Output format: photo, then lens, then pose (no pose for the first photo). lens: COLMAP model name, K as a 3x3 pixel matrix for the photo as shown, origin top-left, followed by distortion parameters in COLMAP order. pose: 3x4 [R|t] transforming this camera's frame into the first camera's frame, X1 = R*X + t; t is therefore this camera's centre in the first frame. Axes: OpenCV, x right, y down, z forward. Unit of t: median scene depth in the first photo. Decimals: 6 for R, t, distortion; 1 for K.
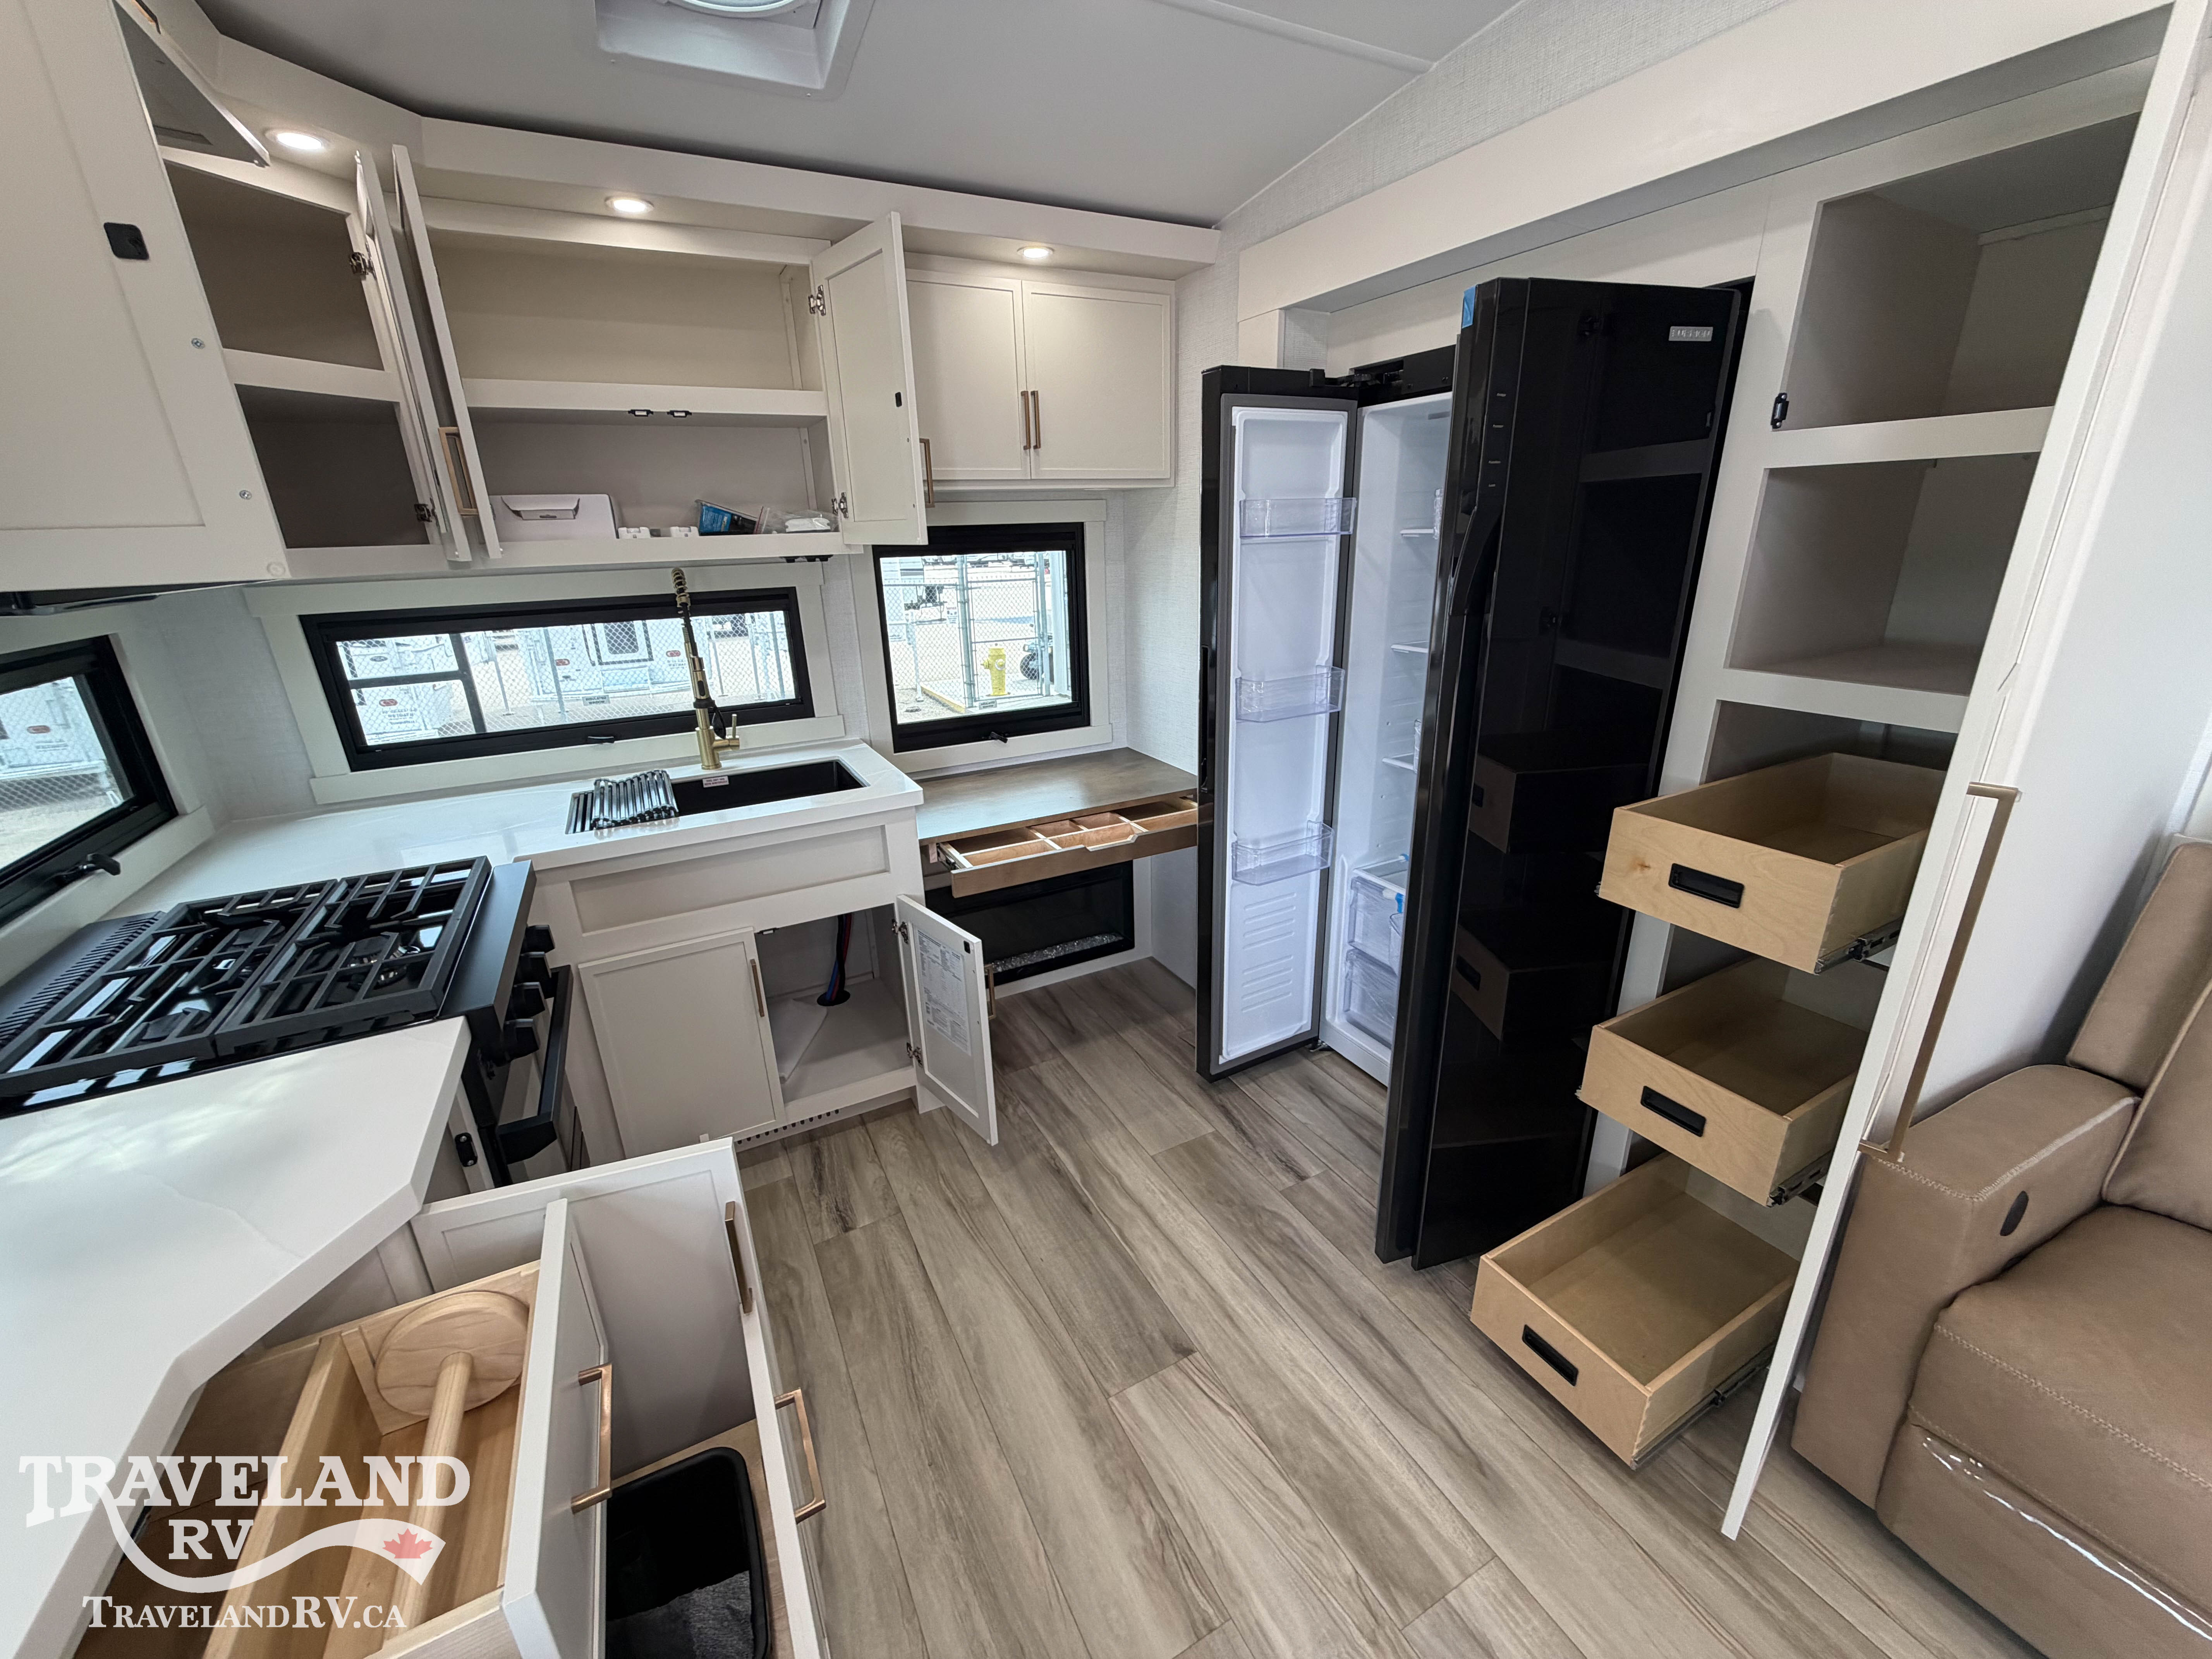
lens RADIAL K [[880.6, 0, 1096.4], [0, 880.6, 827.3], [0, 0, 1]] dist [0.000721, -0.000019]
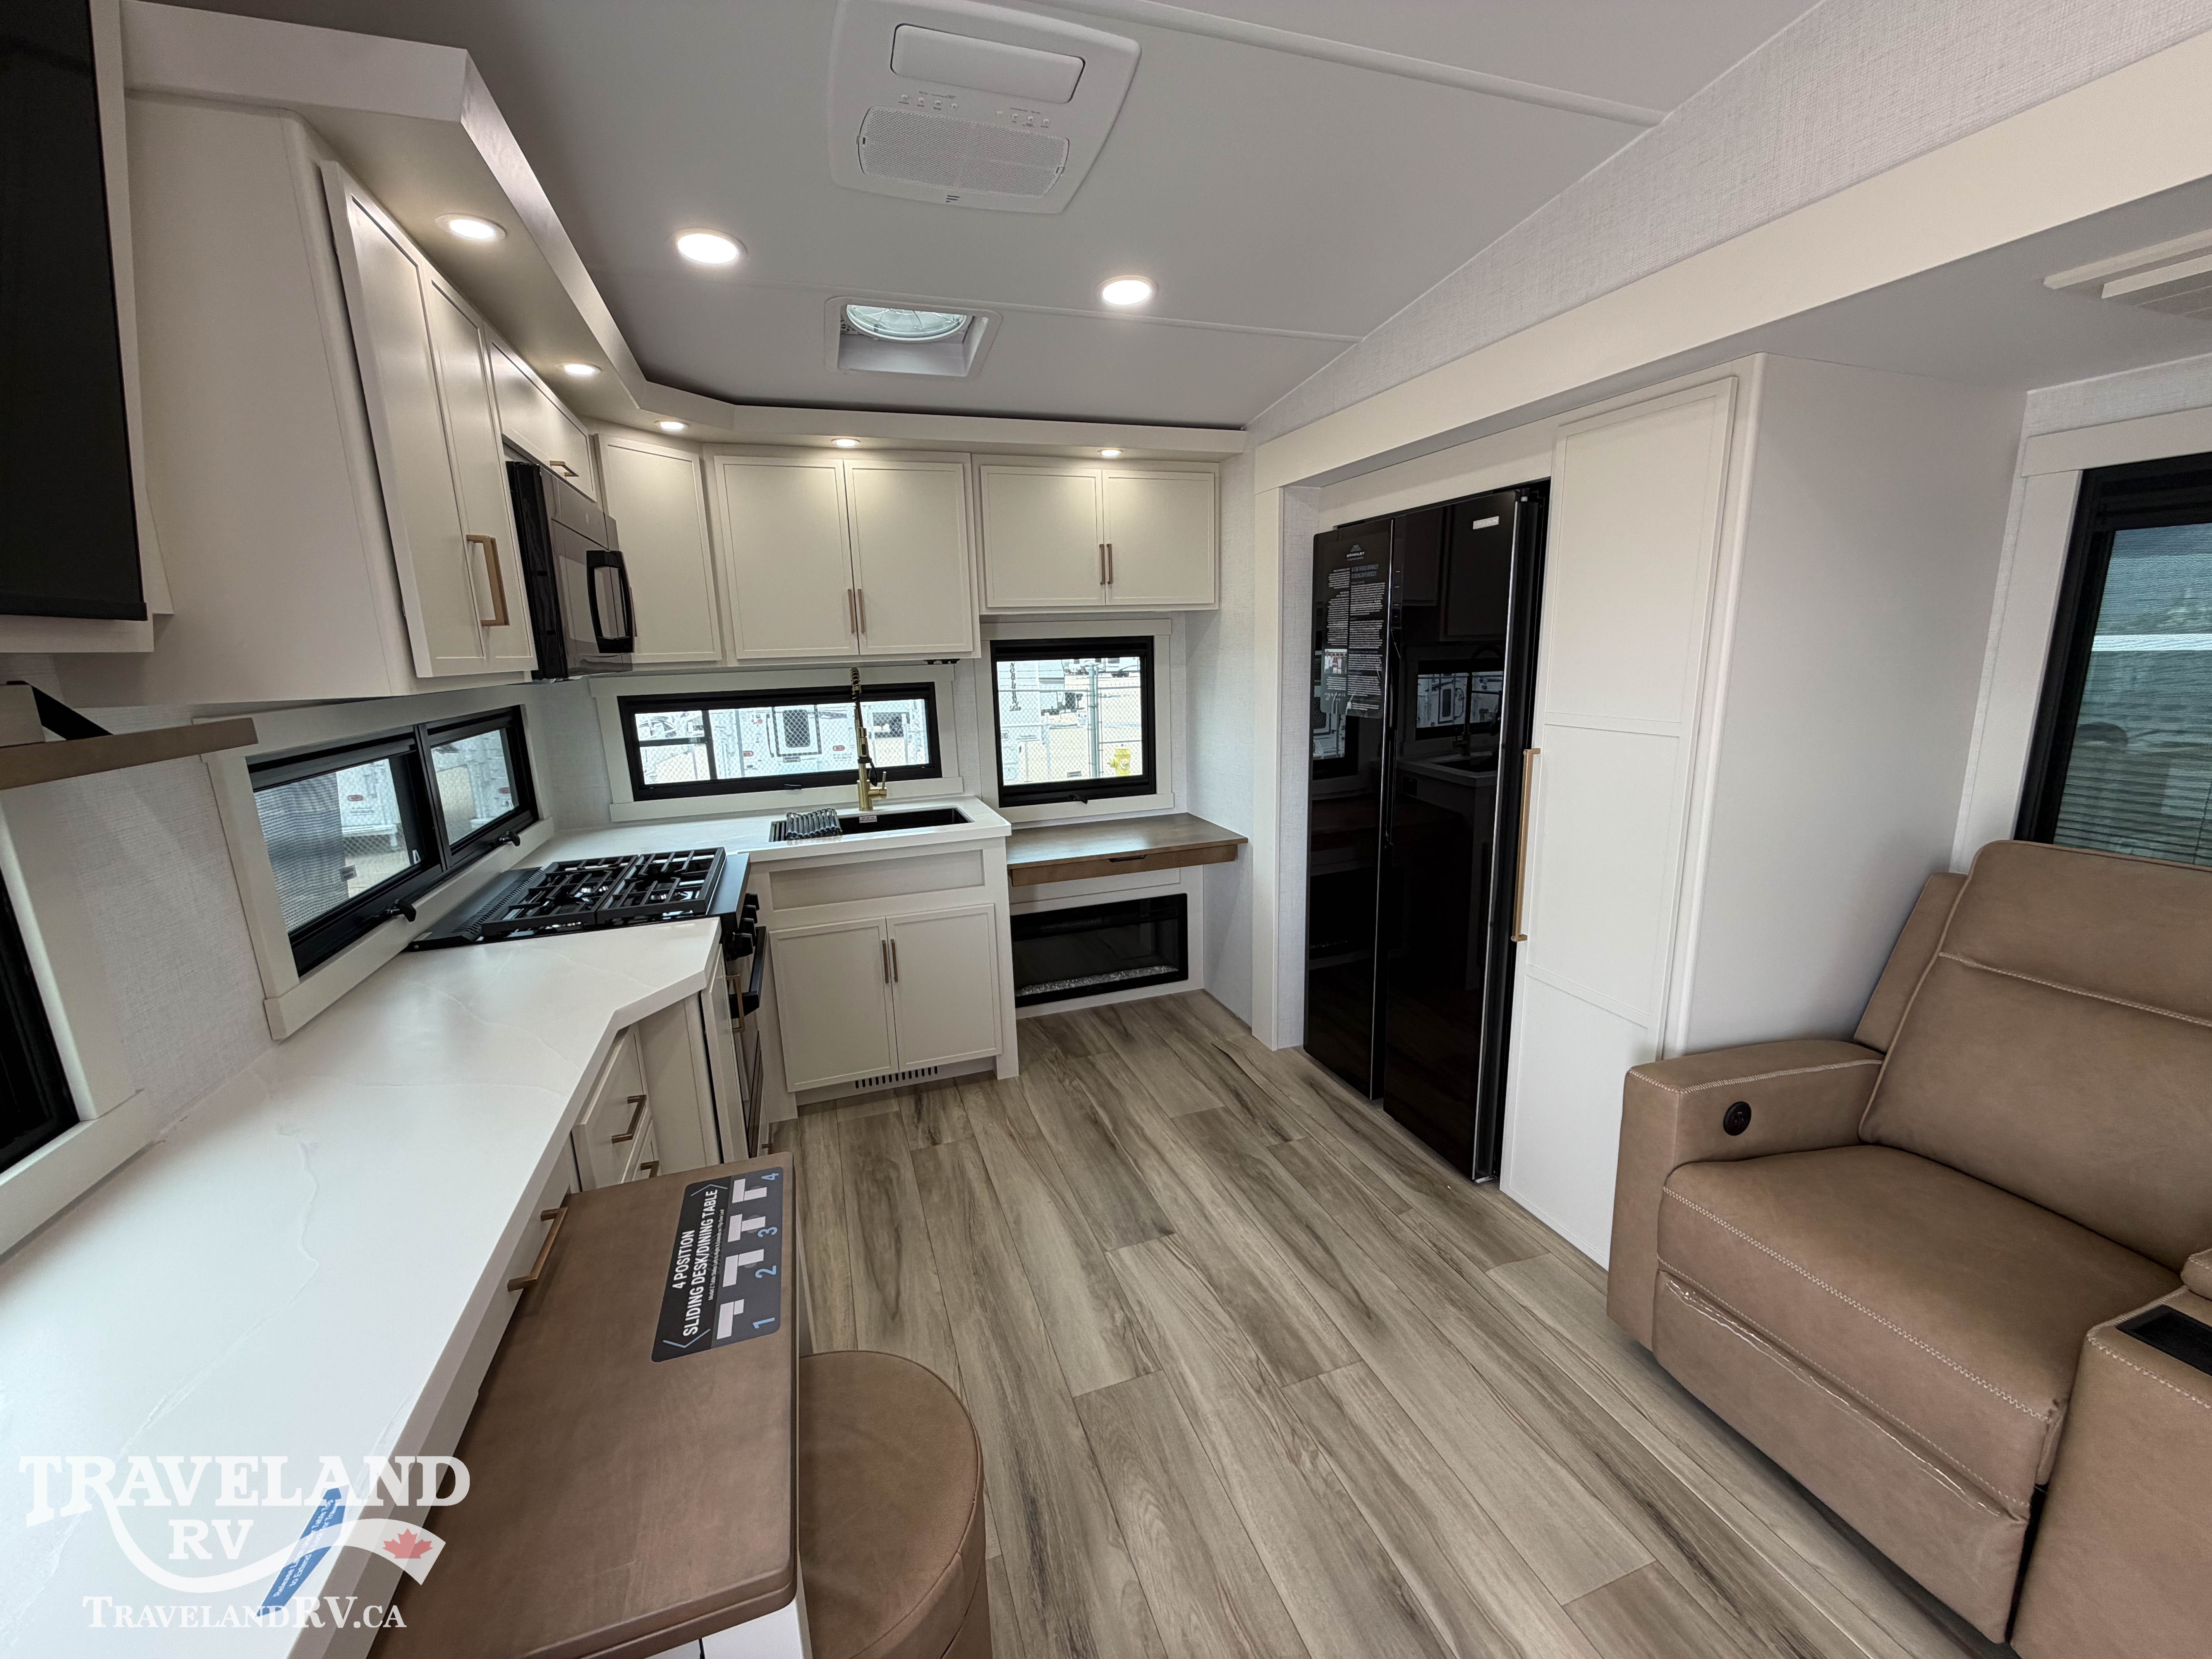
lens RADIAL K [[880.6, 0, 1096.4], [0, 880.6, 827.3], [0, 0, 1]] dist [0.000721, -0.000019]
pose [[0.987896, 0.030457, -0.152100, 0.160339], [-0.048295, 0.992192, -0.114994, 0.126146], [0.147410, 0.120948, 0.981653, -0.366002]]
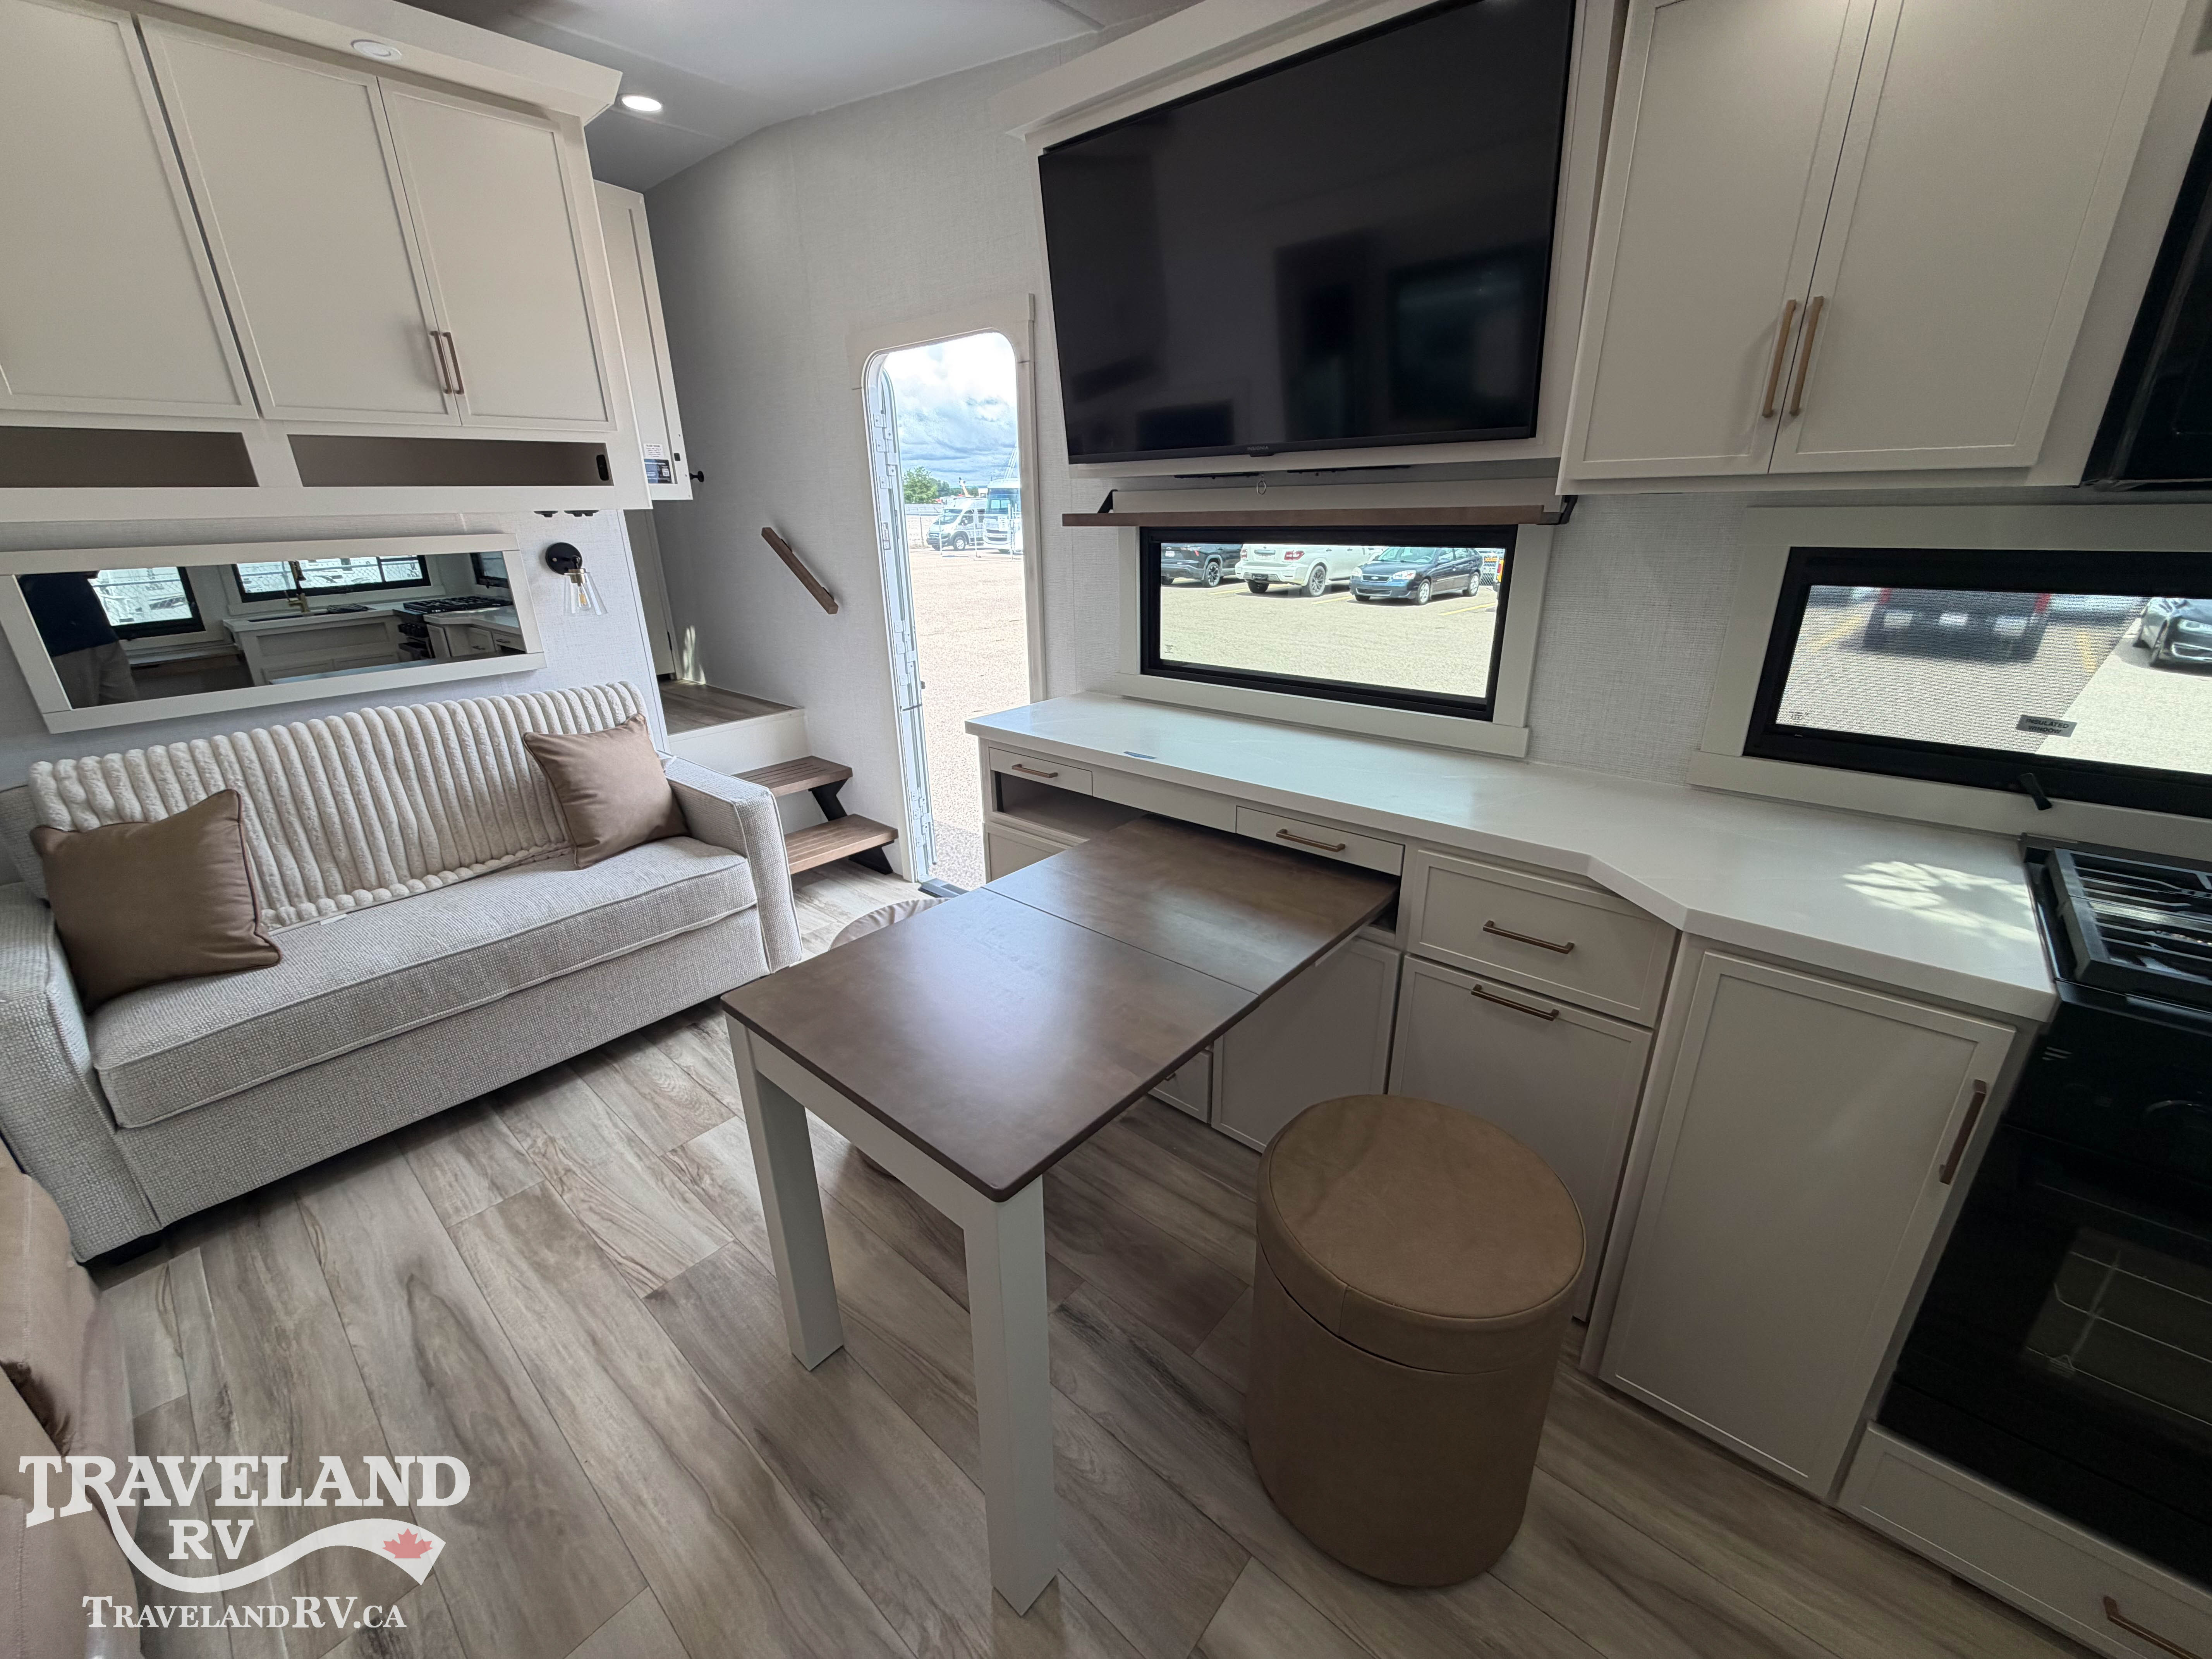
lens RADIAL K [[880.6, 0, 1096.4], [0, 880.6, 827.3], [0, 0, 1]] dist [0.000721, -0.000019]
pose [[-0.932659, 0.173868, -0.316096, -0.134588], [-0.069772, 0.772721, 0.630899, -0.460621], [0.353947, 0.610469, -0.708554, 1.407982]]
